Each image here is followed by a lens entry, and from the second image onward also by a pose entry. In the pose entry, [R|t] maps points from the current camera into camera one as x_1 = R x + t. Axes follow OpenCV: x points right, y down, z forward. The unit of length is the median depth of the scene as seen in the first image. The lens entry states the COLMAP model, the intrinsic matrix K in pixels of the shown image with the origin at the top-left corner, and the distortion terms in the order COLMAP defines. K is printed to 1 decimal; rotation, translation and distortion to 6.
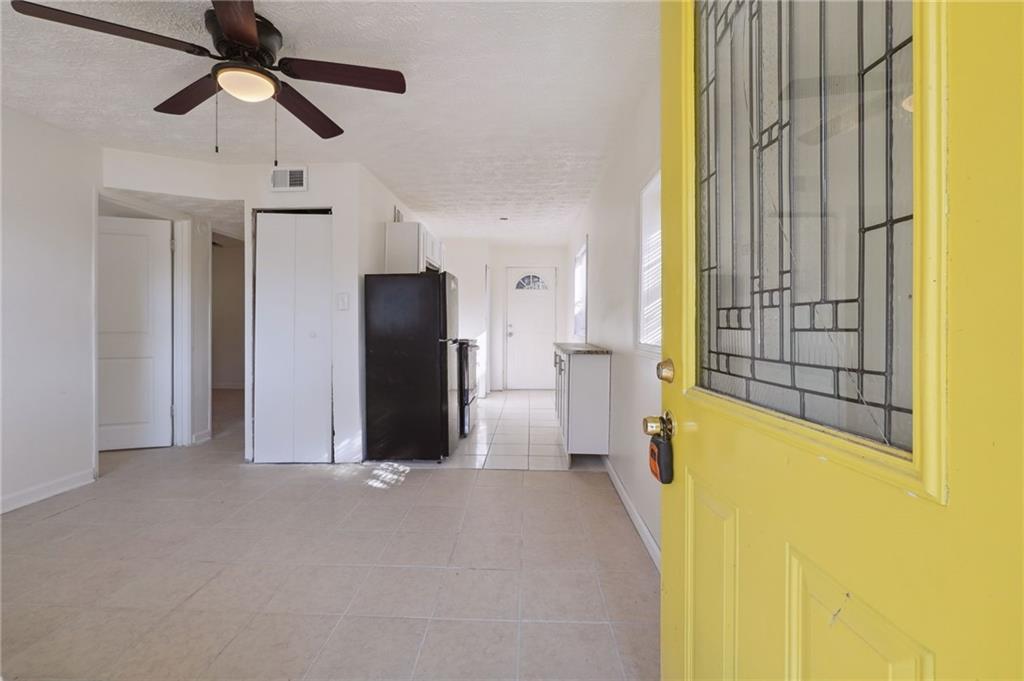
lens RADIAL K [[414.2, 0, 510.8], [0, 414.2, 320.3], [0, 0, 1]] dist [-0.000812, 0.000032]
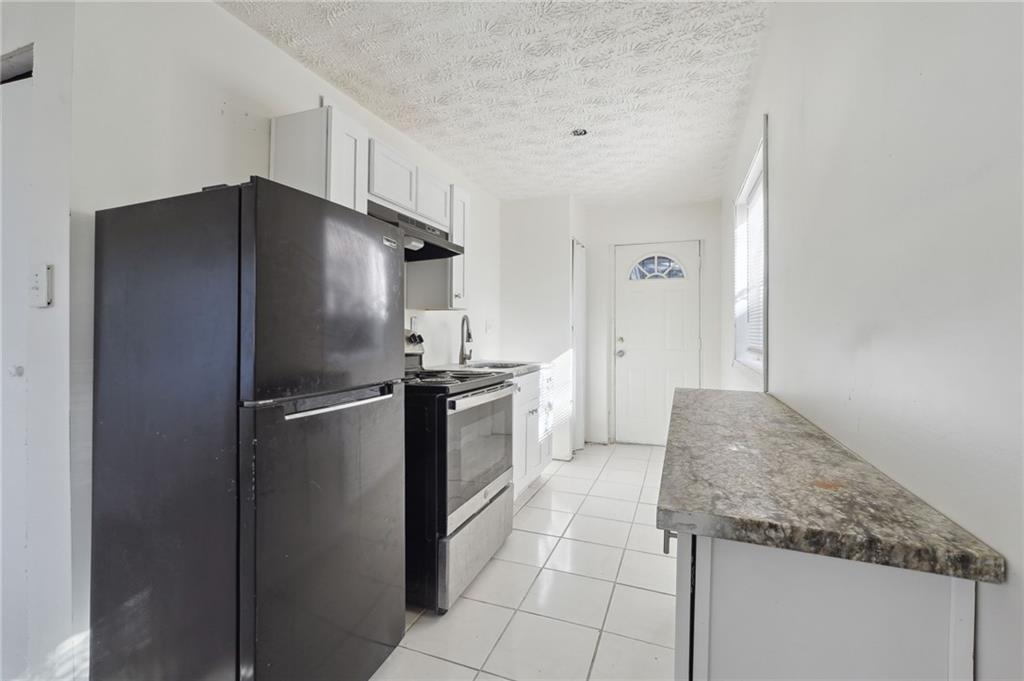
lens RADIAL K [[434.6, 0, 510.6], [0, 434.6, 323.1], [0, 0, 1]] dist [-0.001122, -0.000078]
pose [[0.945863, -0.000275, -0.324566, 0.120073], [-0.003532, 0.999932, -0.011141, -0.007787], [0.324547, 0.011684, 0.945797, 0.739664]]
